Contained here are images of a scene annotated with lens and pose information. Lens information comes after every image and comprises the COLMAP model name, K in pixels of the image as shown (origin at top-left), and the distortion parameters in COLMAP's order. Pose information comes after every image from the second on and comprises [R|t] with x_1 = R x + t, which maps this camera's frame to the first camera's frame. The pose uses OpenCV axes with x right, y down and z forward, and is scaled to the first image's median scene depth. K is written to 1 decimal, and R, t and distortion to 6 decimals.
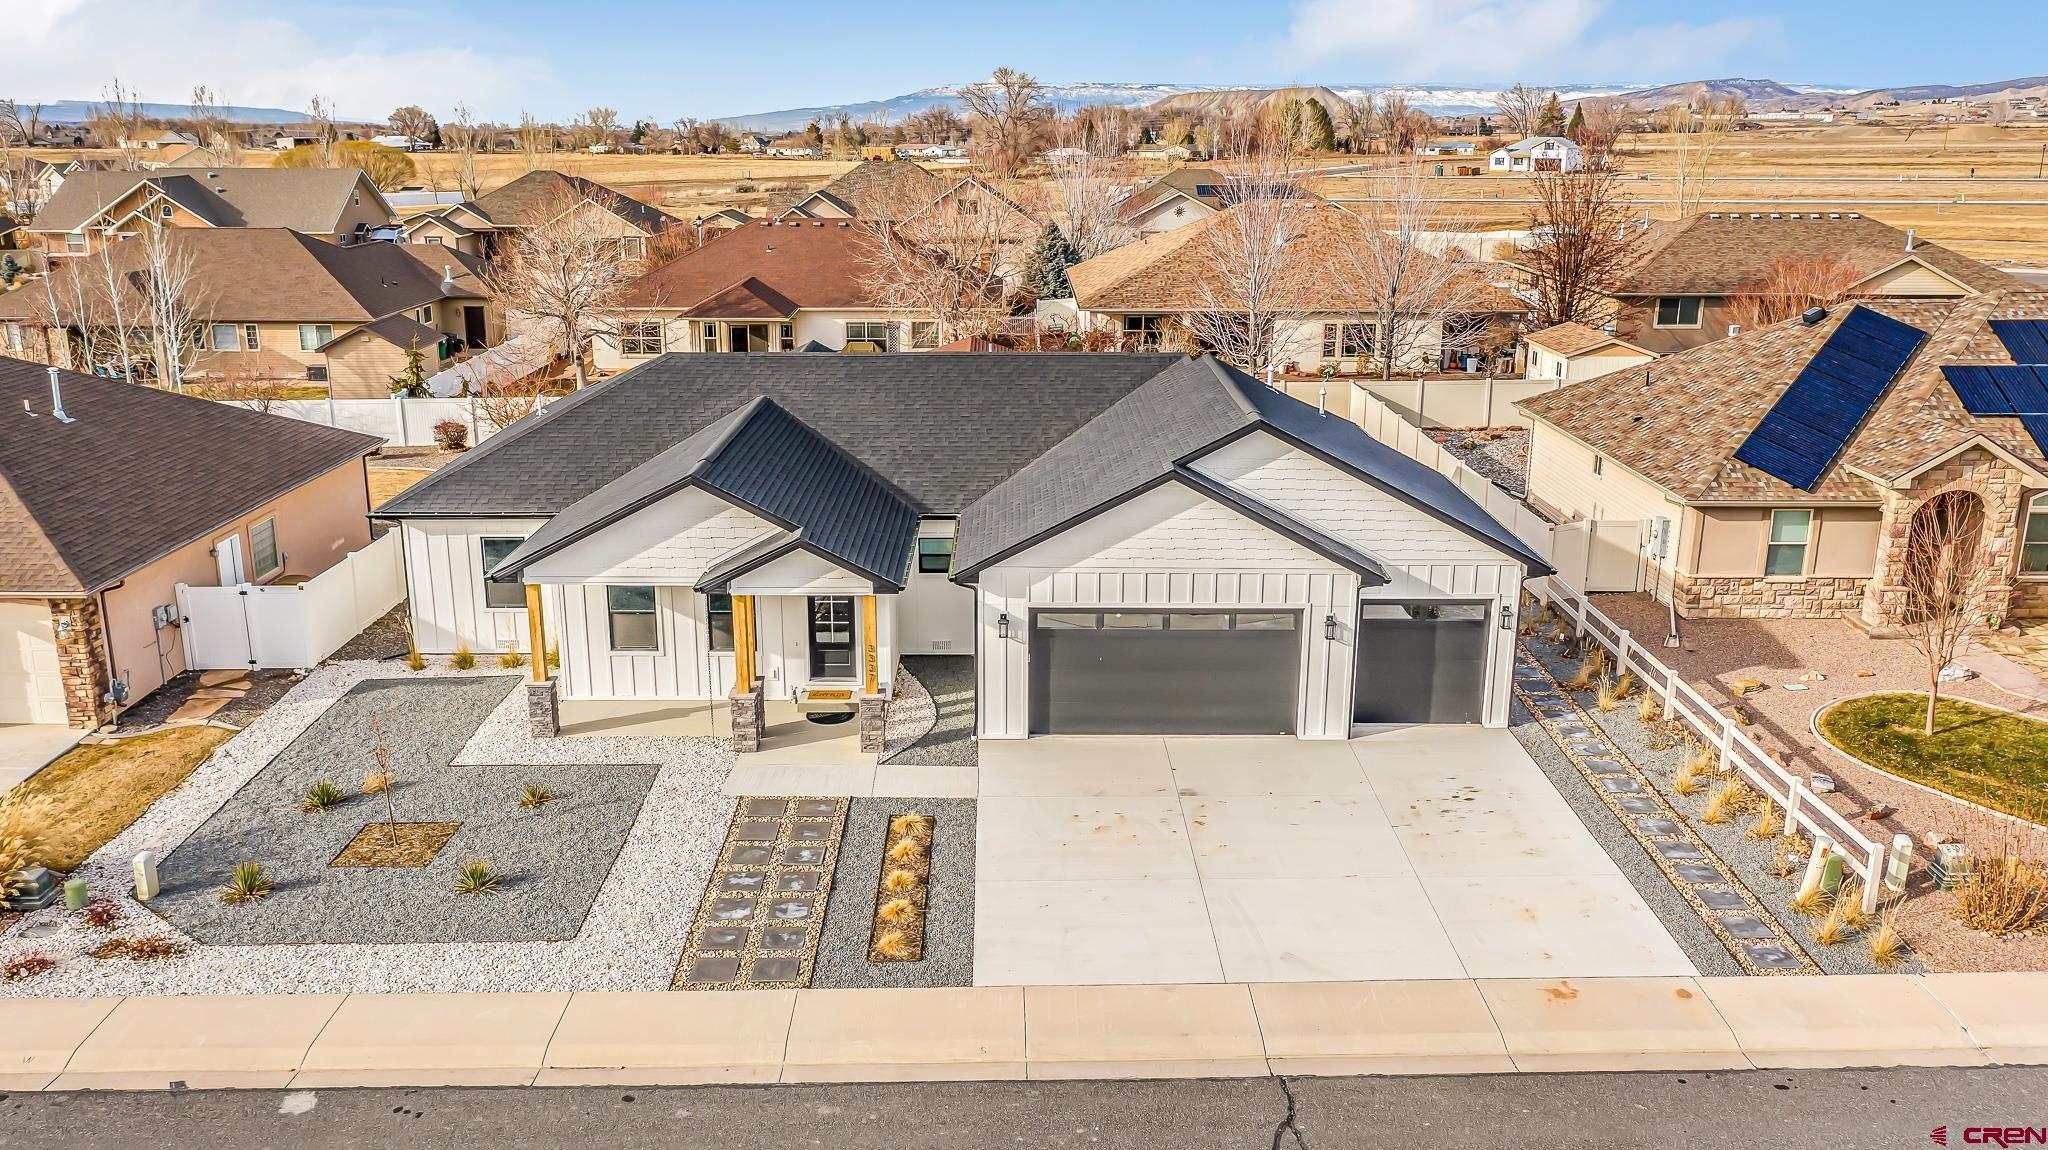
lens RADIAL K [[1603.0, 0, 1027.6], [0, 1603.0, 564.8], [0, 0, 1]] dist [-0.004928, 0.005470]
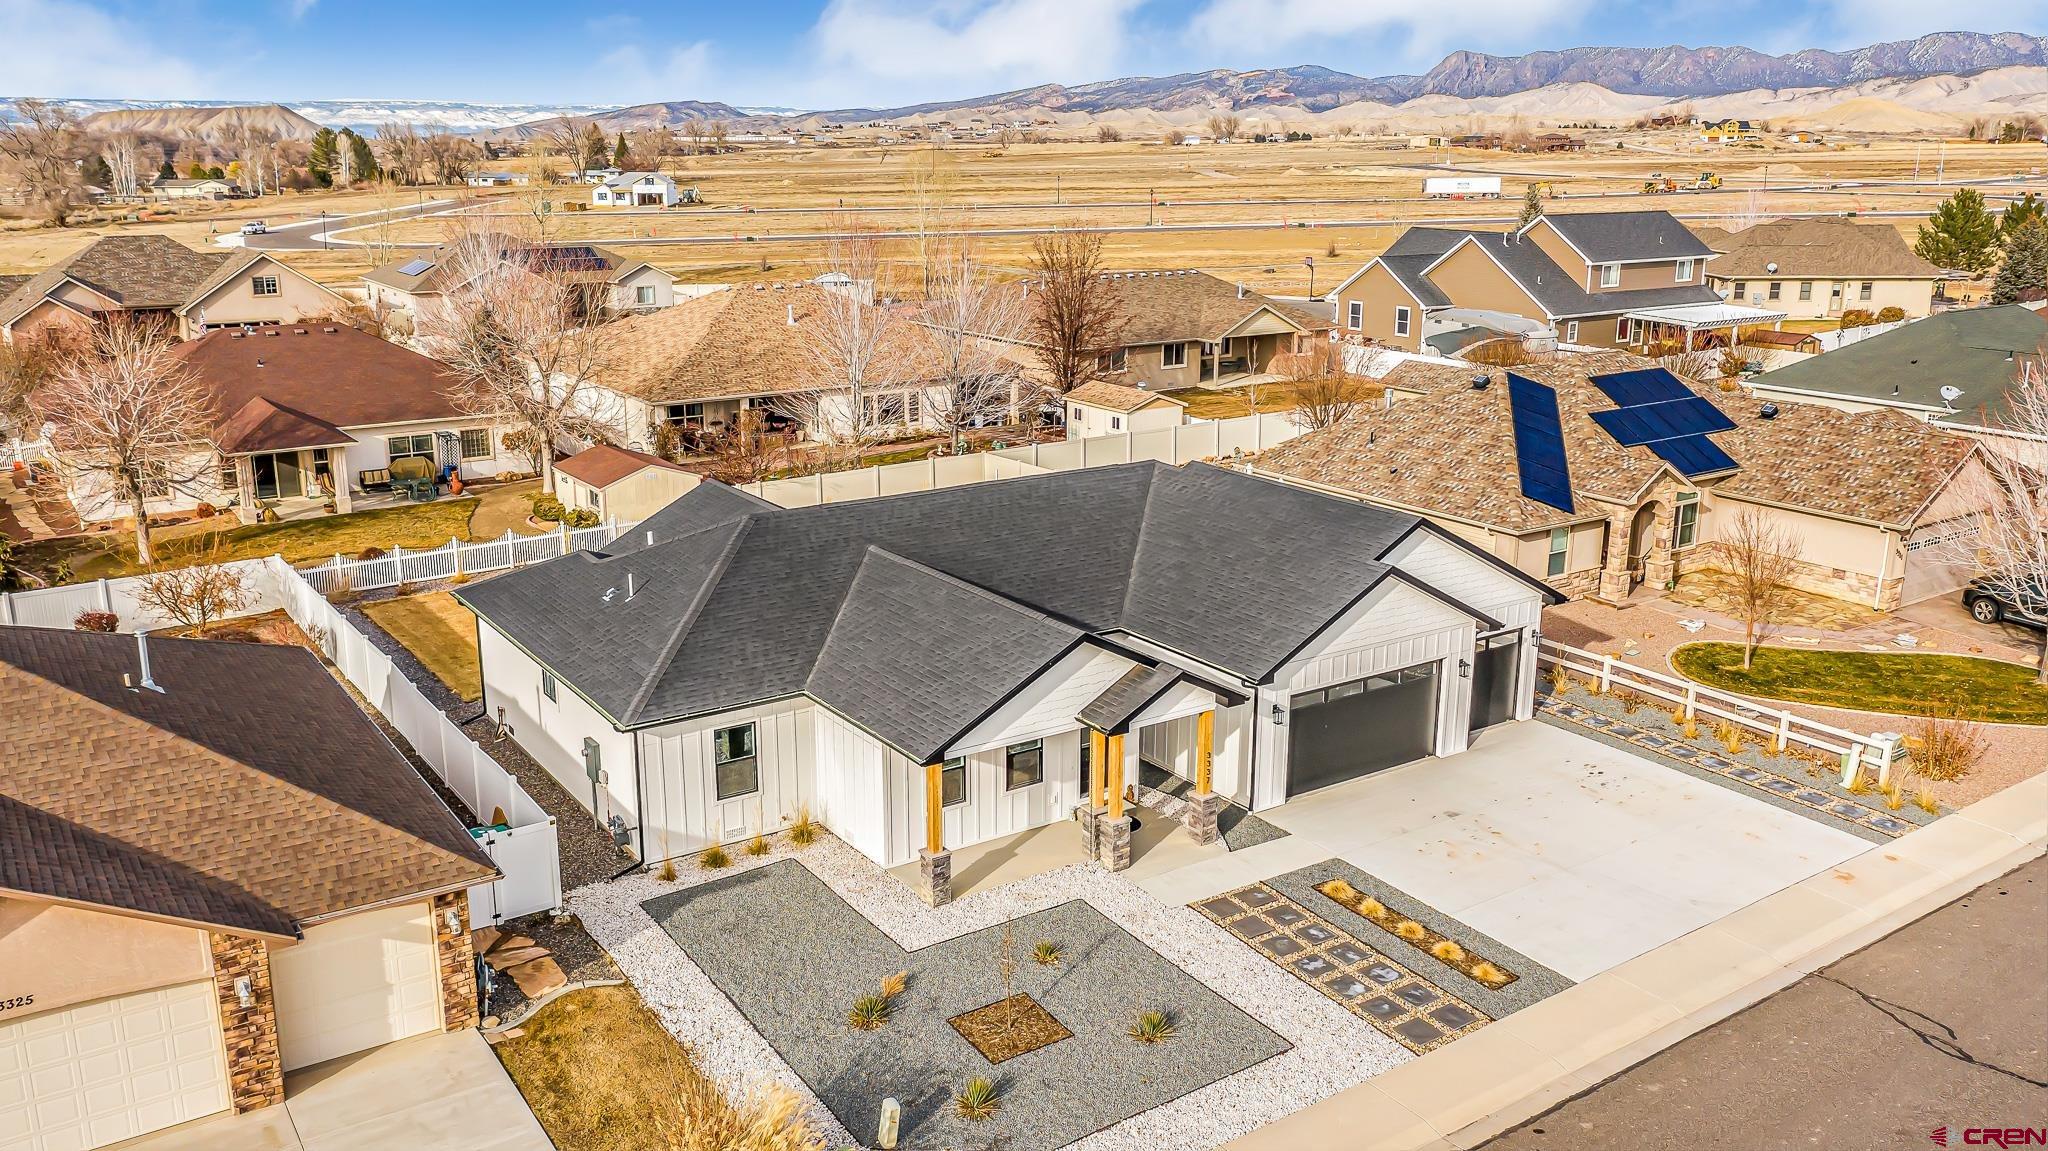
lens RADIAL K [[1603.0, 0, 1024.3], [0, 1603.0, 583.8], [0, 0, 1]] dist [-0.004928, 0.005470]
pose [[0.833883, -0.146257, 0.532211, -0.687585], [0.147460, 0.988237, 0.040534, -0.116361], [-0.531879, 0.044679, 0.845641, 0.074664]]
